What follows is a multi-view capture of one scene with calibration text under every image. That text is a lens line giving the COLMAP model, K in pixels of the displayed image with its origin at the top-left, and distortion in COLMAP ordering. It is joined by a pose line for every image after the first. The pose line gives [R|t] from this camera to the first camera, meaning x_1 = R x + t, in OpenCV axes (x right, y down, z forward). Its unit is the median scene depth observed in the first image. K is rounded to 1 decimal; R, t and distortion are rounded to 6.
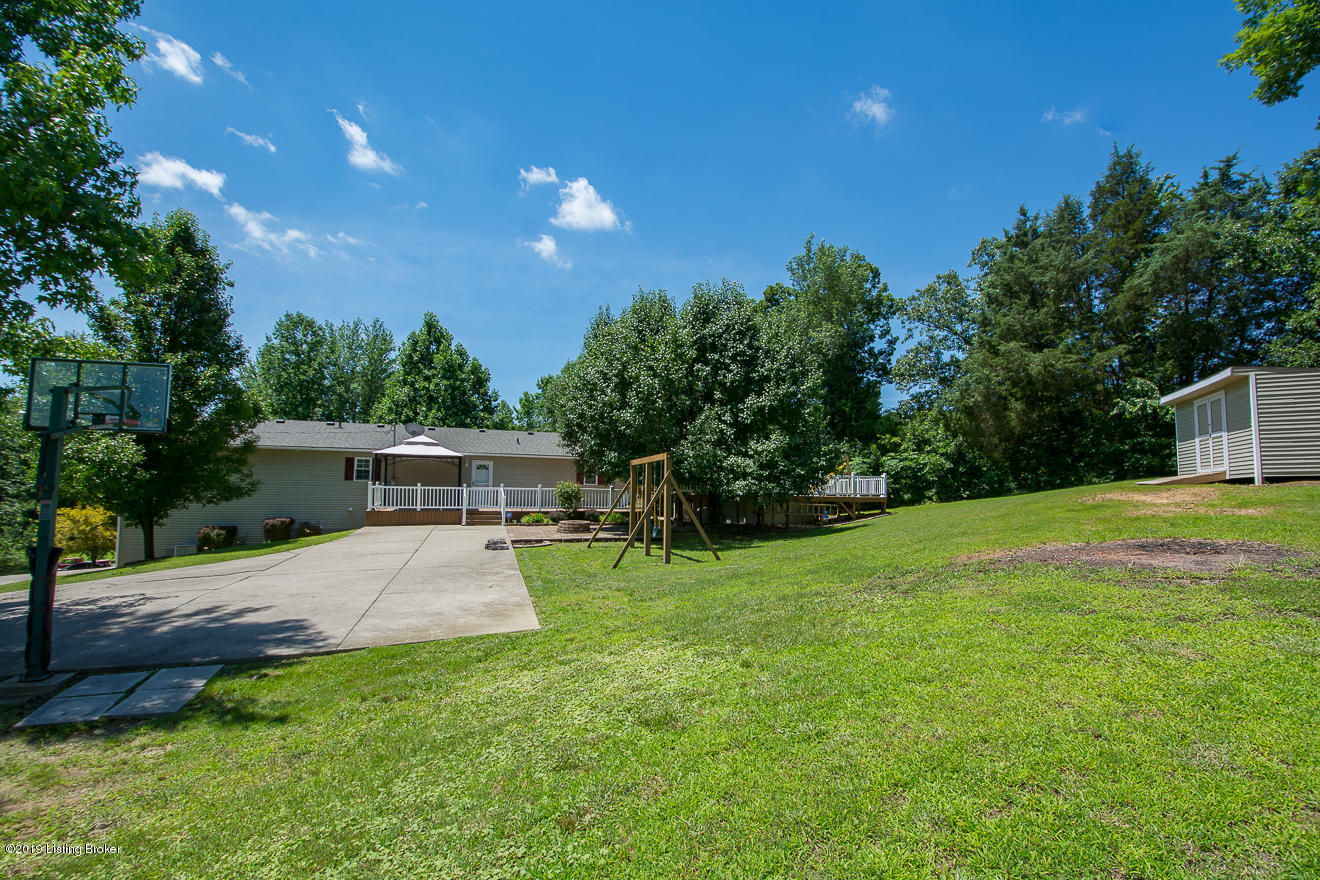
lens RADIAL K [[581.2, 0, 680.9], [0, 581.2, 455.6], [0, 0, 1]] dist [0.002042, -0.013710]
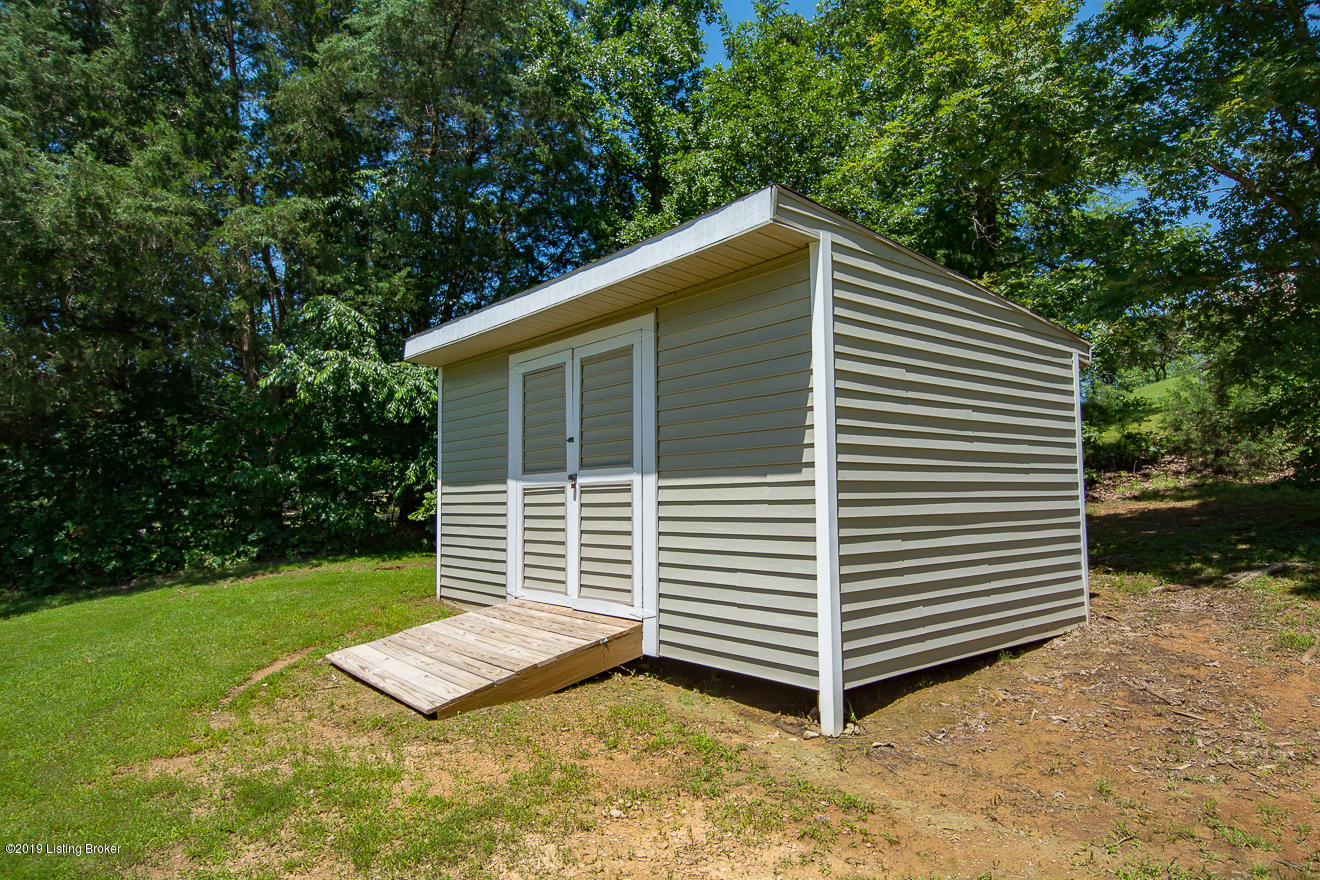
lens RADIAL K [[808.4, 0, 657.5], [0, 808.4, 459.6], [0, 0, 1]] dist [-0.003468, -0.002579]
pose [[0.458158, 0.047141, 0.887620, 0.422213], [-0.053551, 0.998243, -0.025375, -0.025968], [-0.887256, -0.035907, 0.459877, 0.562944]]
